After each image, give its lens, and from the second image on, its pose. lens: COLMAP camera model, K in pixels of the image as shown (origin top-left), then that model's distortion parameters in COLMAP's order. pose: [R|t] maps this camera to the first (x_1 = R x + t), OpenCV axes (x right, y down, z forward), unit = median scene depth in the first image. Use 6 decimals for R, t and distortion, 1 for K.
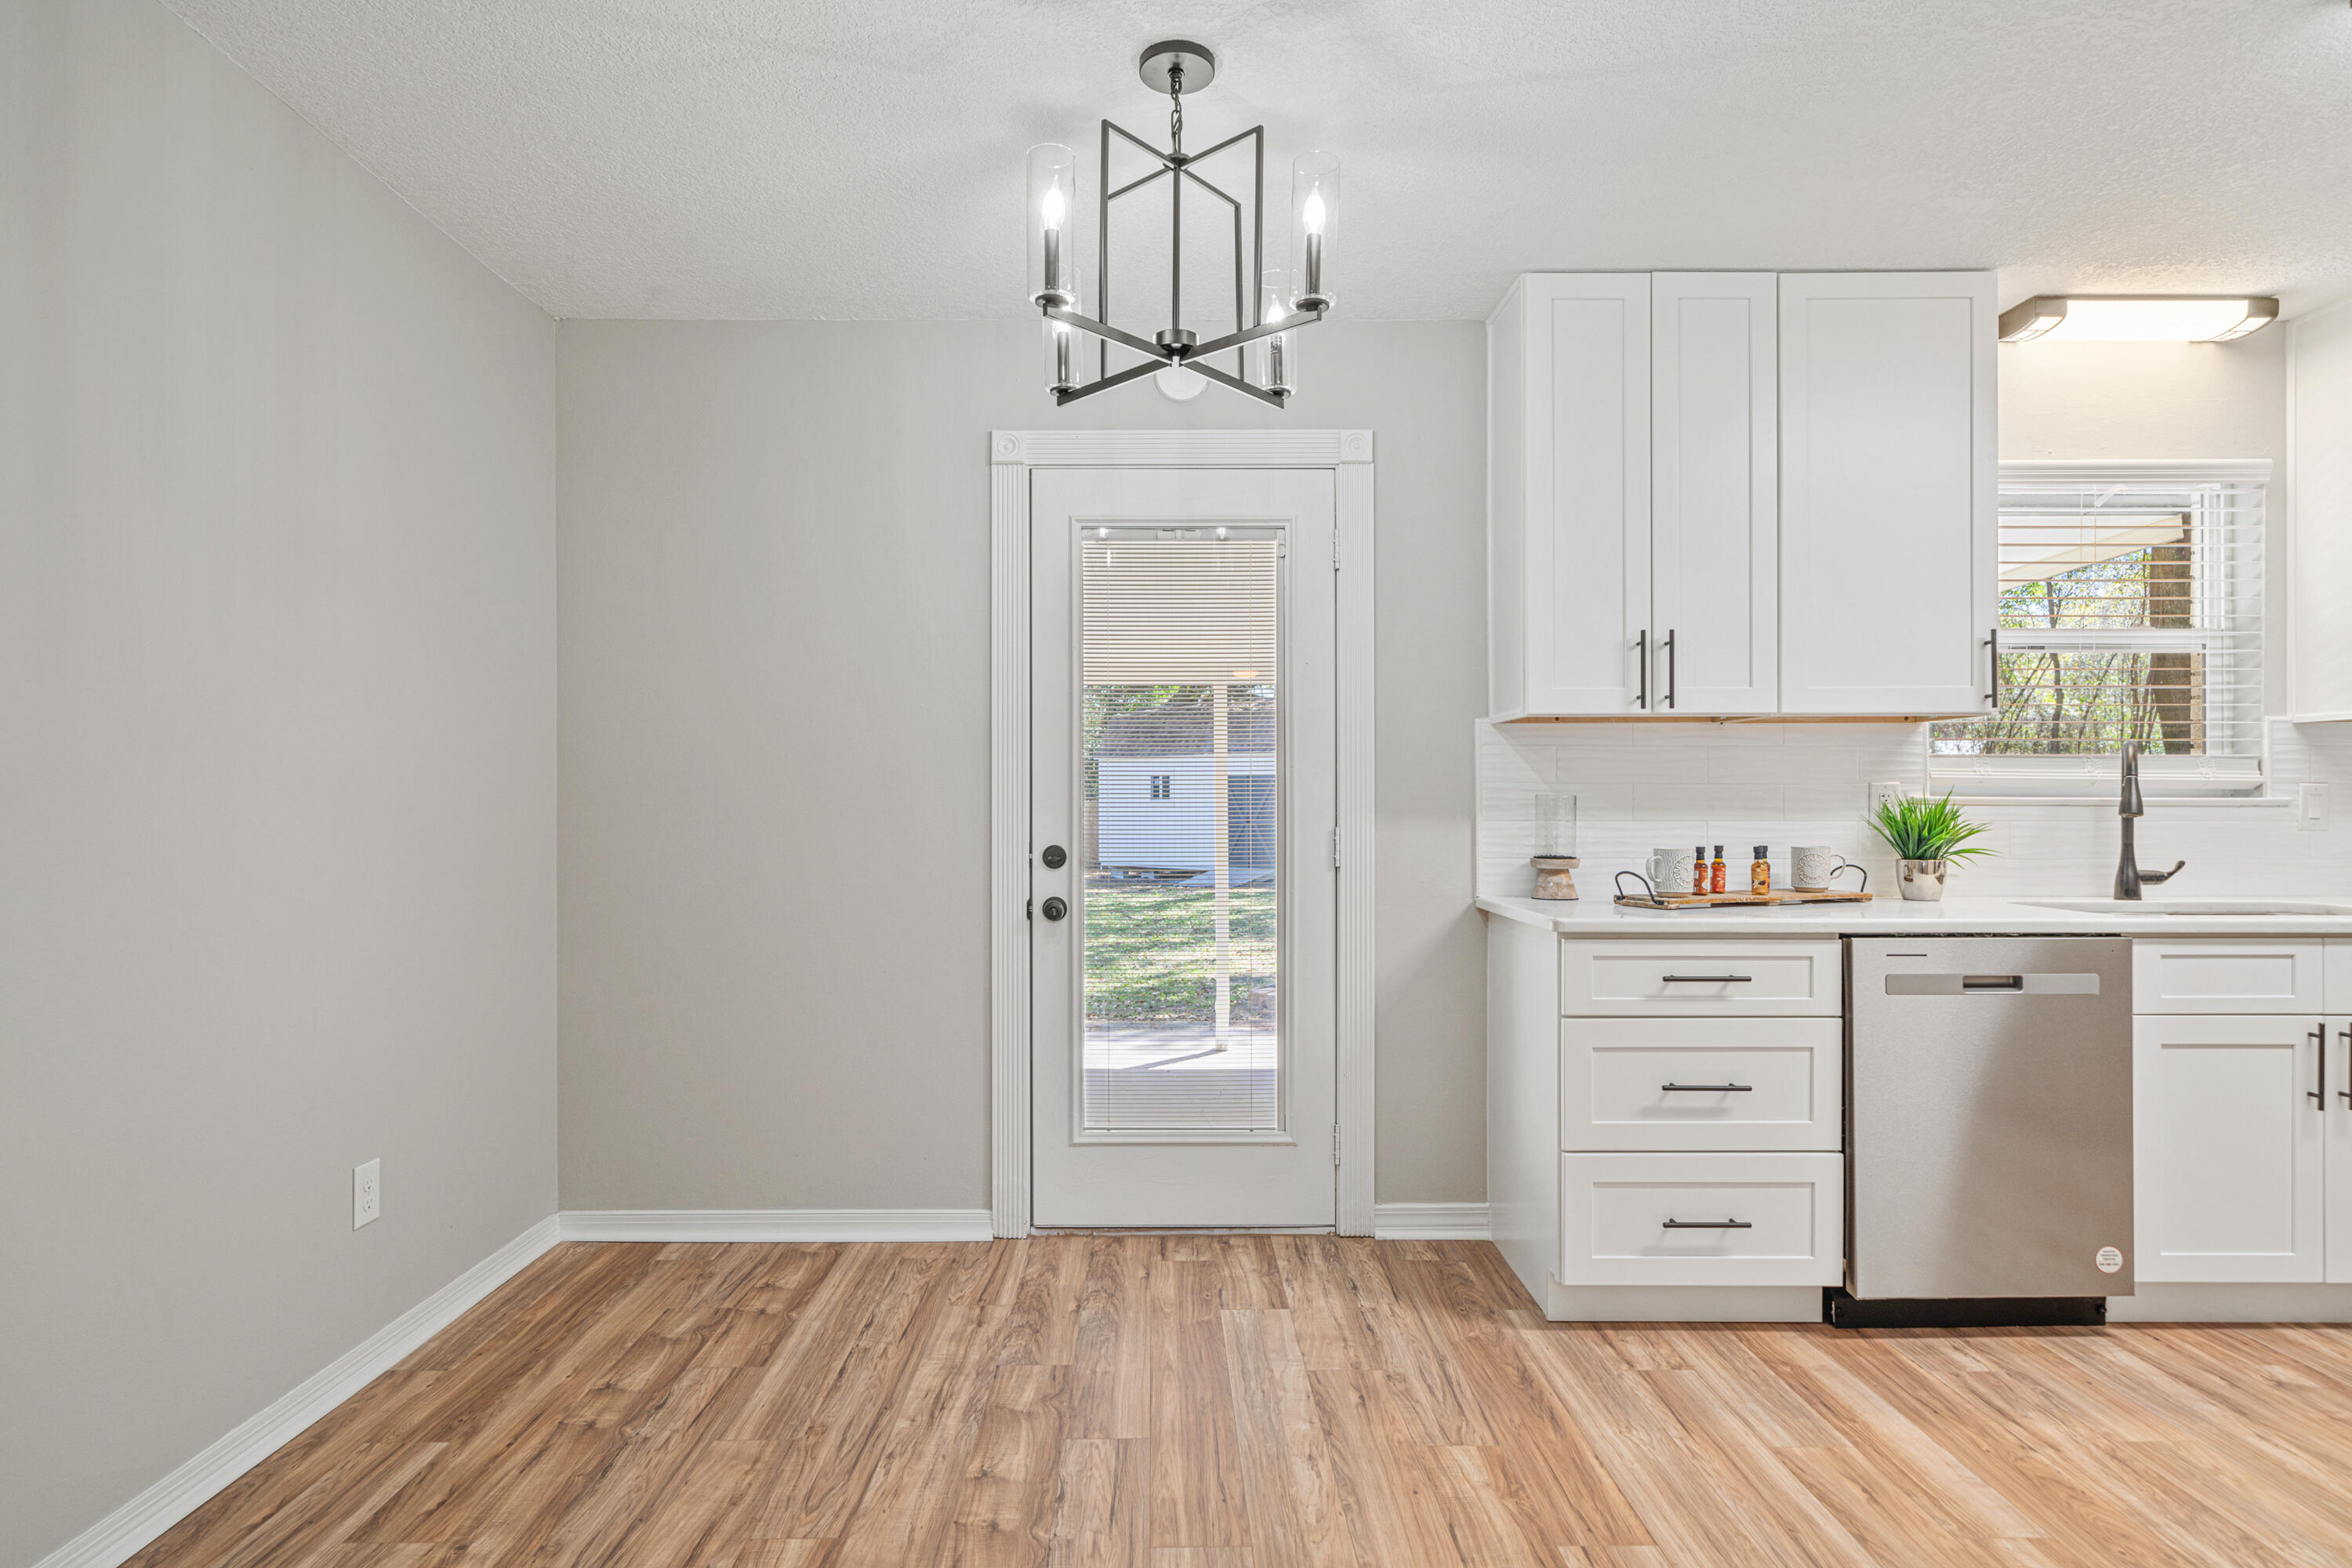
lens RADIAL K [[1243.1, 0, 1172.2], [0, 1243.1, 807.6], [0, 0, 1]] dist [0.001610, 0.001098]
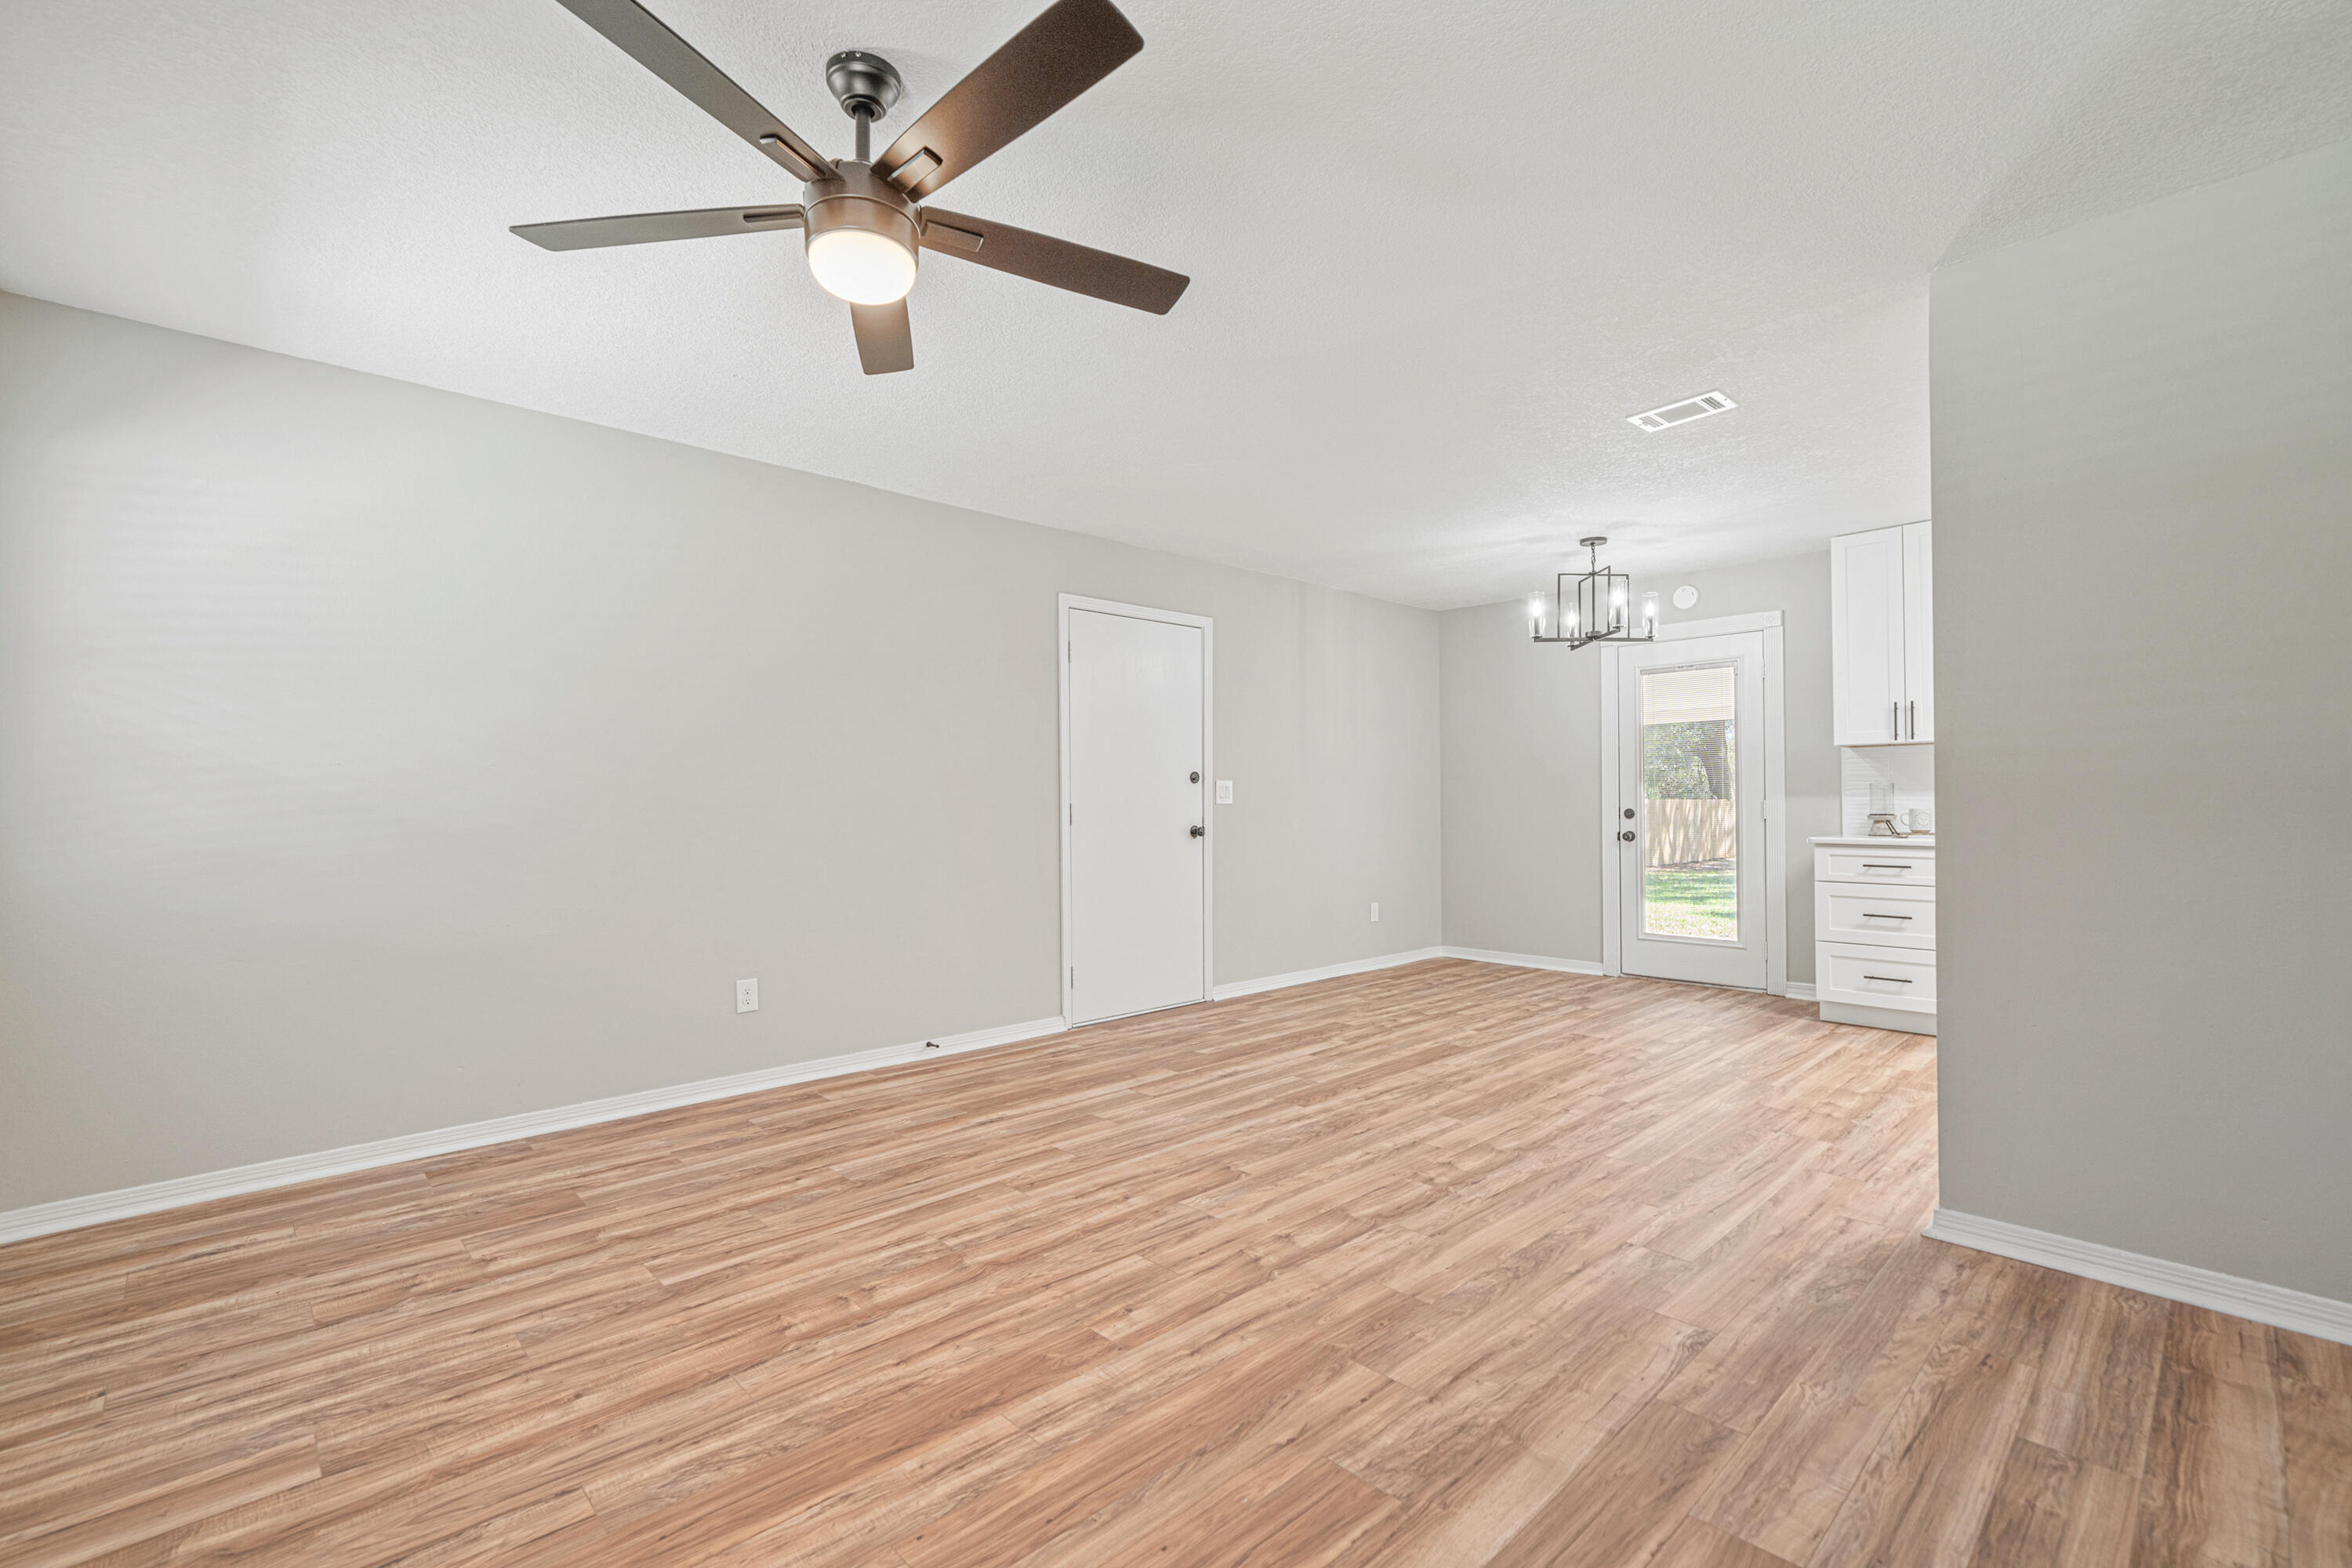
lens RADIAL K [[999.4, 0, 1164.6], [0, 999.4, 804.8], [0, 0, 1]] dist [-0.002819, 0.000916]
pose [[0.674279, -0.001172, -0.738476, 0.767053], [-0.000664, 0.999997, -0.002193, 0.031000], [0.738477, 0.001969, 0.674276, -0.980167]]
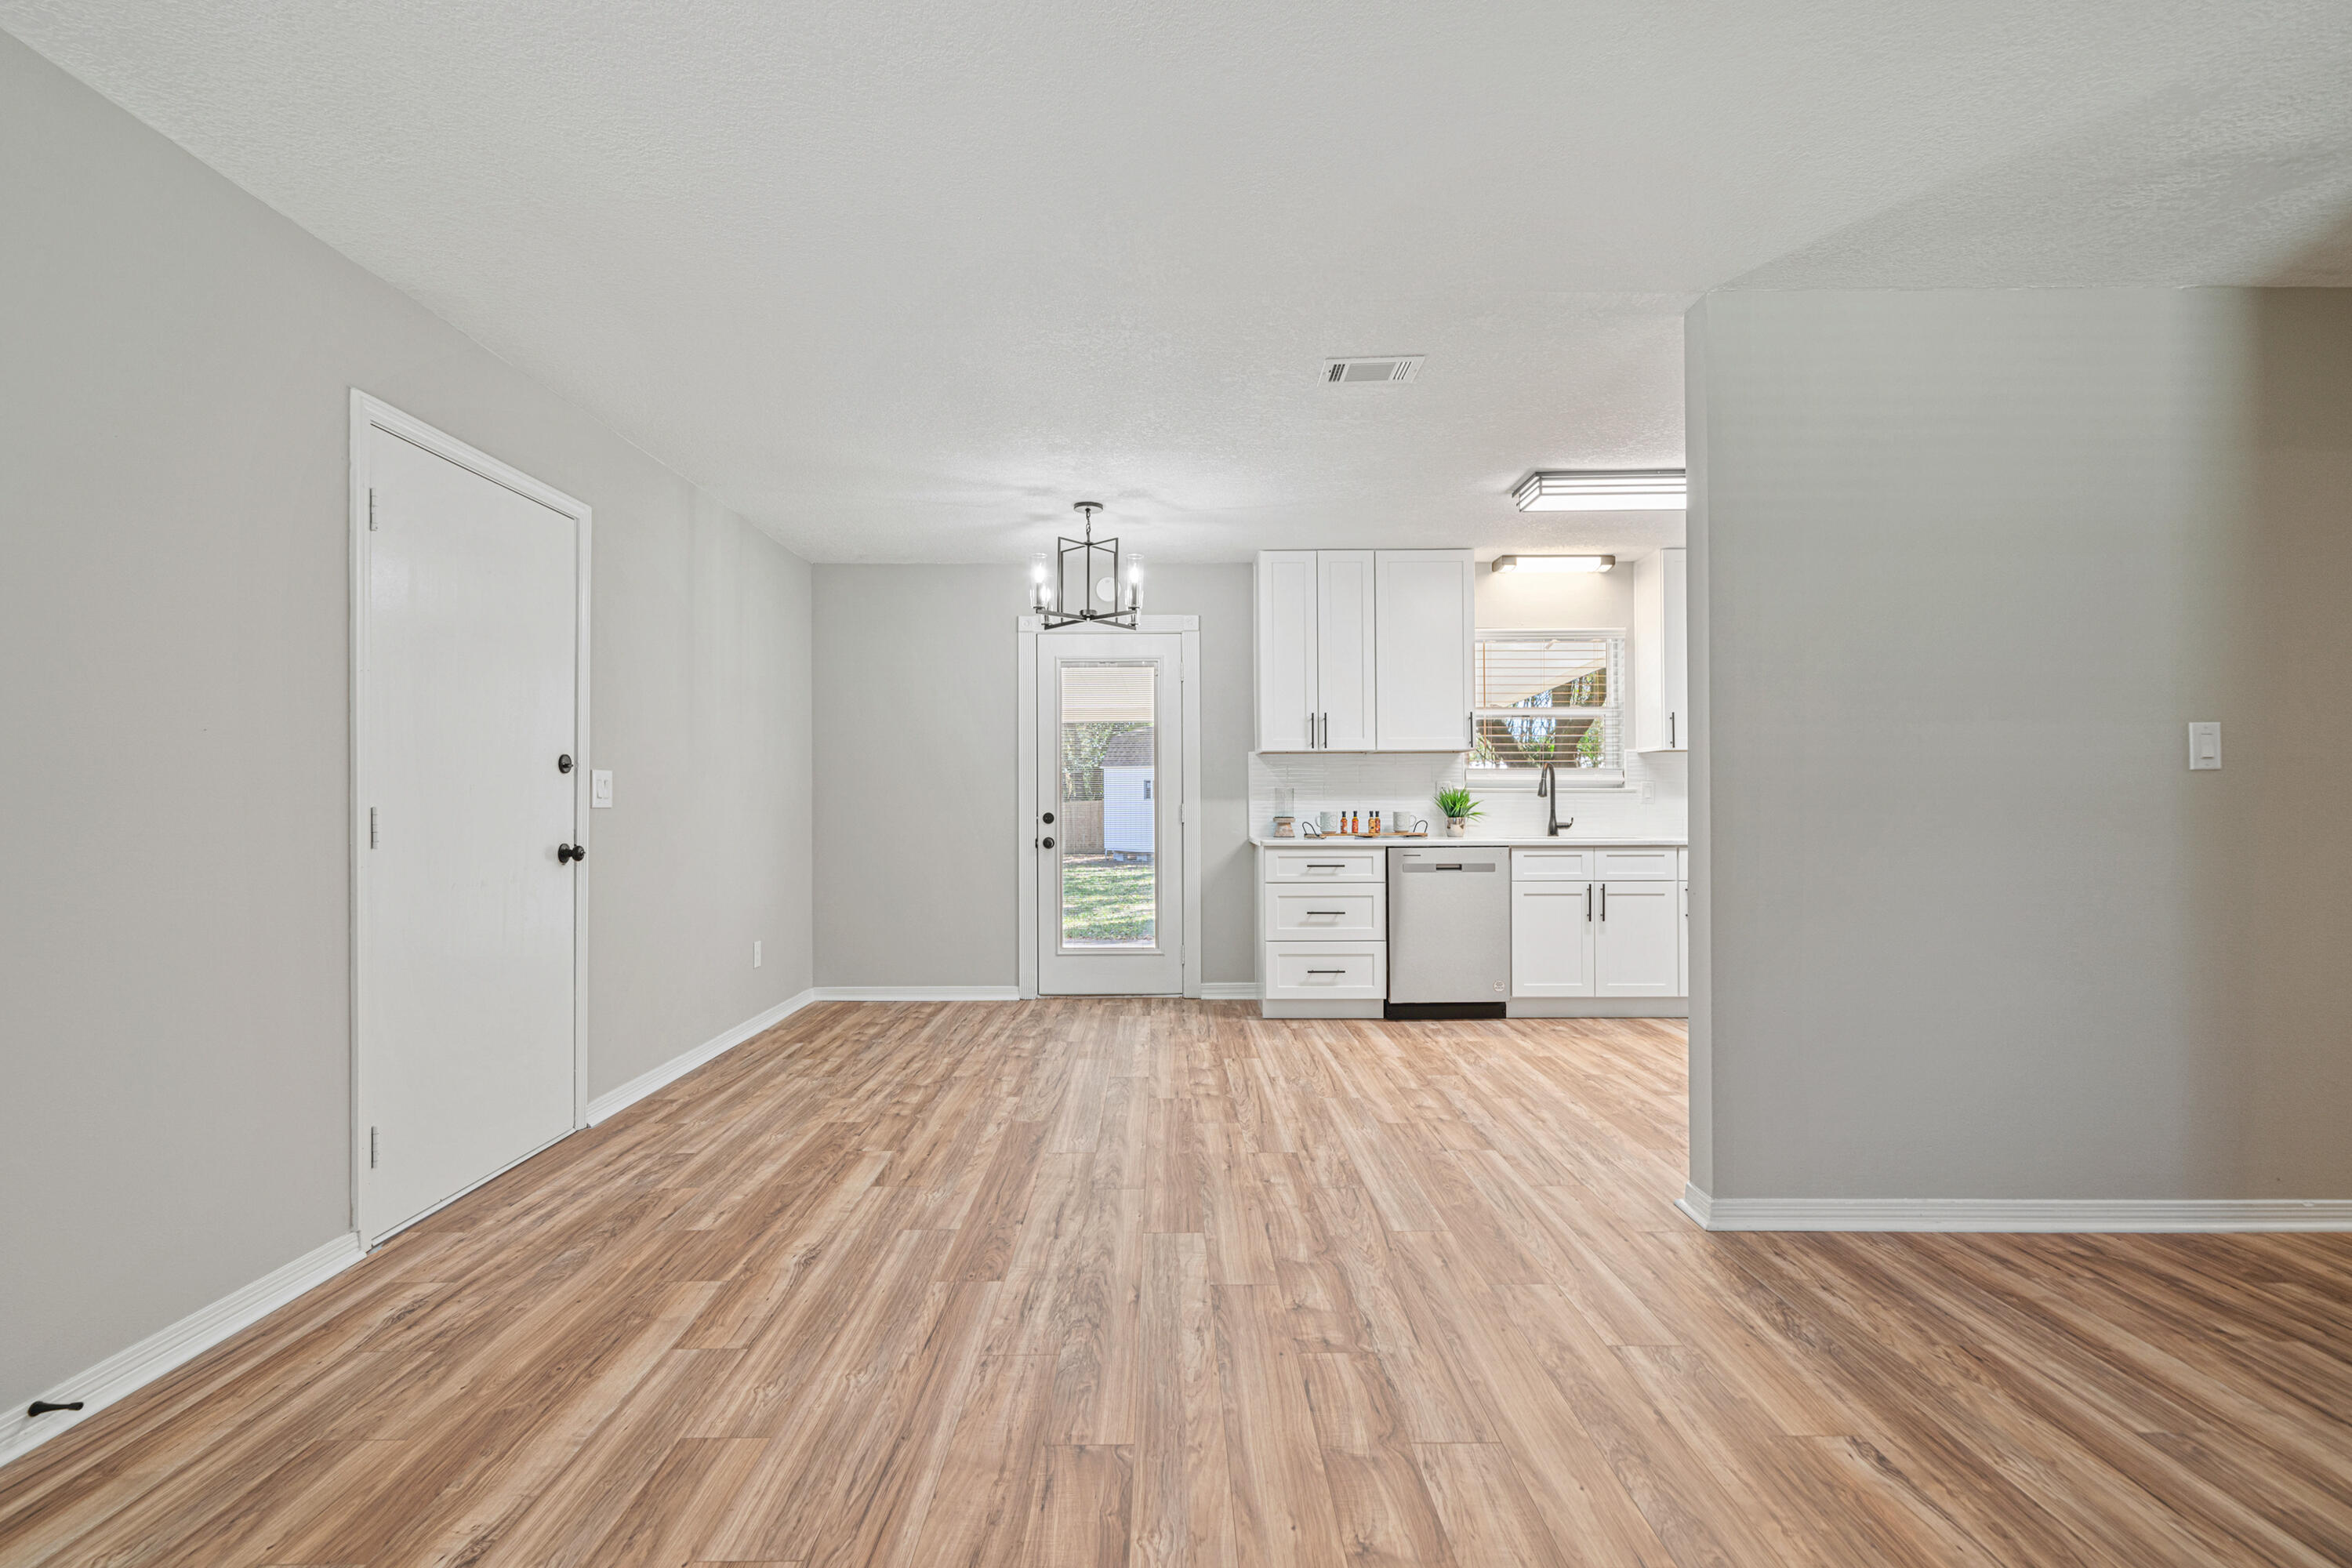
lens RADIAL K [[1050.3, 0, 1154.9], [0, 1050.3, 806.8], [0, 0, 1]] dist [-0.002180, 0.000875]
pose [[0.999861, -0.001810, -0.016593, 0.127033], [0.001767, 0.999995, -0.002607, 0.028471], [0.016598, 0.002577, 0.999859, -0.855362]]
